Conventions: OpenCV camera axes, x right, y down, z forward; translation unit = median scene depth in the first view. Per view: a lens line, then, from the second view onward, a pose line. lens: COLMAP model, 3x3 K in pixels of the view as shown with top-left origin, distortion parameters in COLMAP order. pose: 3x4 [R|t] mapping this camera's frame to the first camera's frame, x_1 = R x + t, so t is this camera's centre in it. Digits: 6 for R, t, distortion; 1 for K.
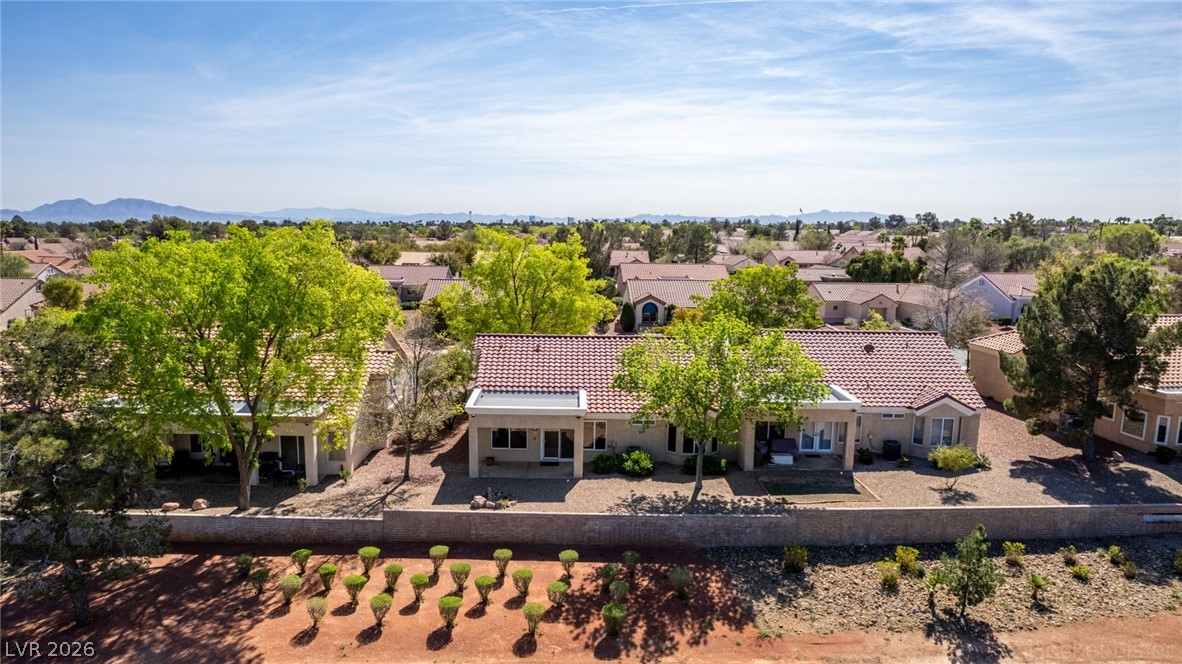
lens RADIAL K [[749.8, 0, 591.0], [0, 749.8, 332.0], [0, 0, 1]] dist [-0.091972, 0.076563]
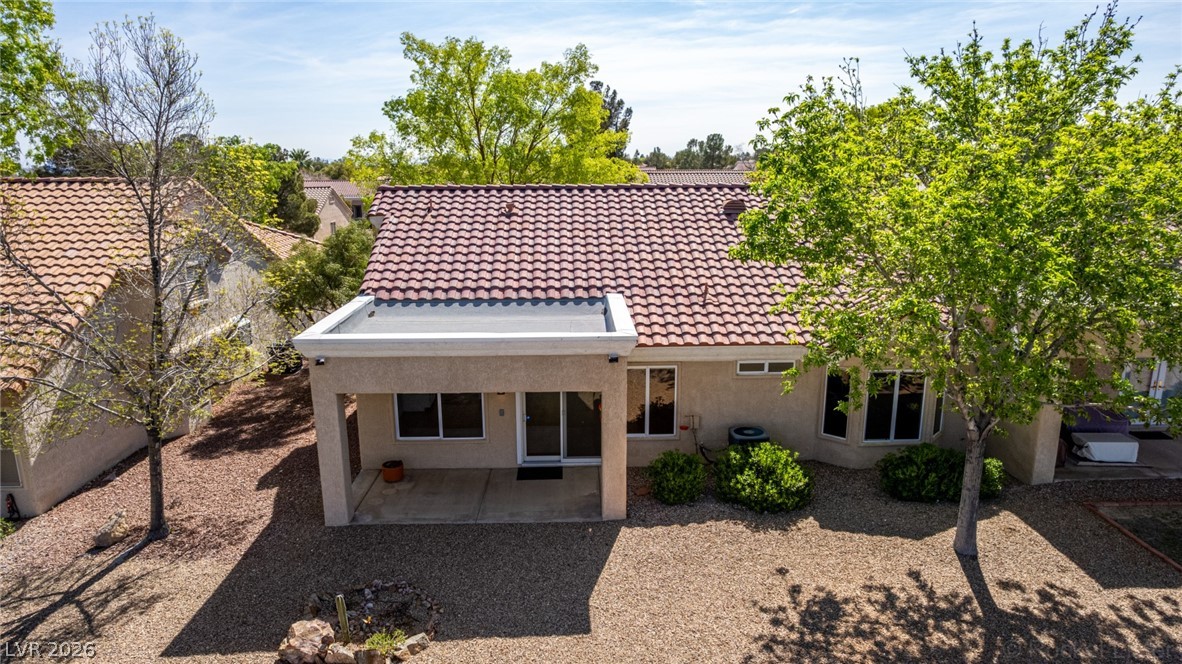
lens RADIAL K [[749.8, 0, 591.0], [0, 749.8, 332.0], [0, 0, 1]] dist [-0.091972, 0.076563]
pose [[0.999736, -0.022857, 0.002352, -0.027340], [0.022582, 0.996269, 0.083296, 0.067833], [-0.004247, -0.083221, 0.996522, 0.616300]]
